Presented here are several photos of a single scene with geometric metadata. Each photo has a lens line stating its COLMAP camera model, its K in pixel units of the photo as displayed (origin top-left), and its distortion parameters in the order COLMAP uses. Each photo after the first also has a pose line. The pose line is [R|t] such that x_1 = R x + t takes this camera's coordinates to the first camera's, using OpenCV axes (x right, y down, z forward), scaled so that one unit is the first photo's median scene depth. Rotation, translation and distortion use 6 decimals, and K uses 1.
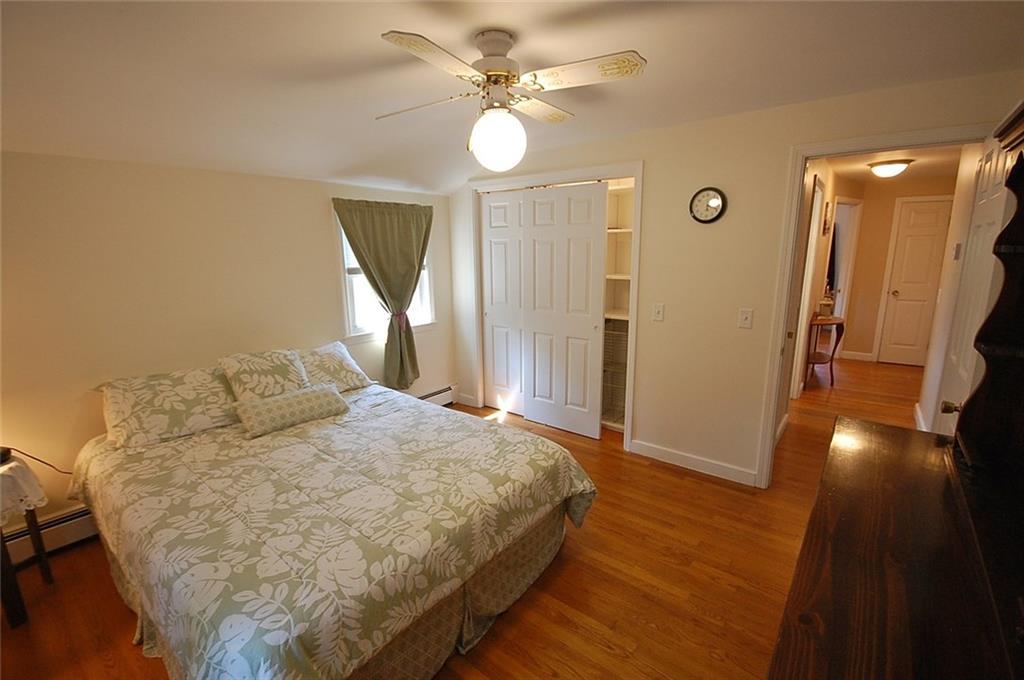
lens RADIAL K [[448.6, 0, 530.9], [0, 448.6, 339.2], [0, 0, 1]] dist [-0.001800, -0.000734]
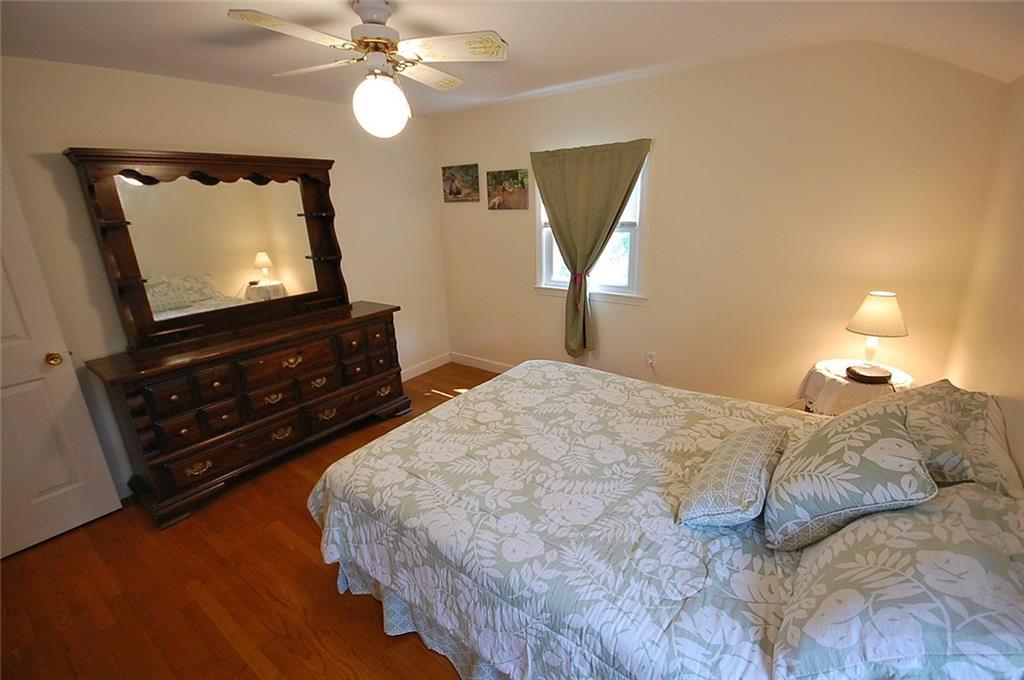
lens RADIAL K [[448.6, 0, 526.9], [0, 448.6, 339.0], [0, 0, 1]] dist [-0.001800, -0.000734]
pose [[-0.998795, 0.048654, -0.006496, -0.300682], [0.039573, 0.876438, 0.479886, -0.356181], [0.029041, 0.479051, -0.877307, 1.699908]]
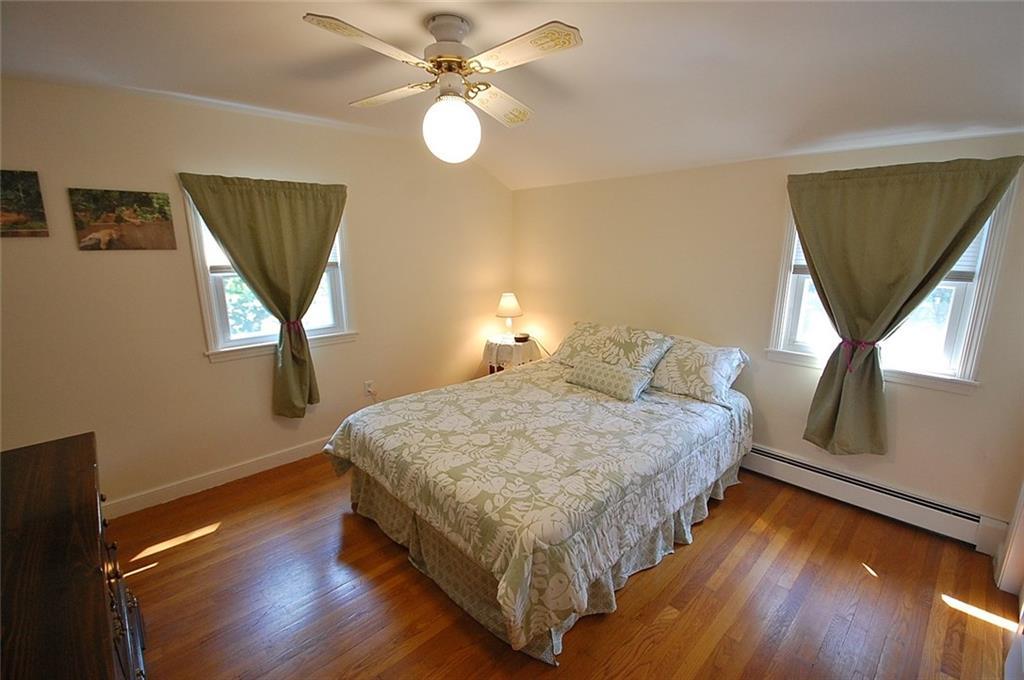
lens RADIAL K [[448.6, 0, 507.2], [0, 448.6, 340.0], [0, 0, 1]] dist [-0.001800, -0.000734]
pose [[-0.167552, 0.227065, -0.959358, 0.720225], [-0.194327, 0.946416, 0.257941, -0.225288], [0.966521, 0.229648, -0.114449, 1.027203]]
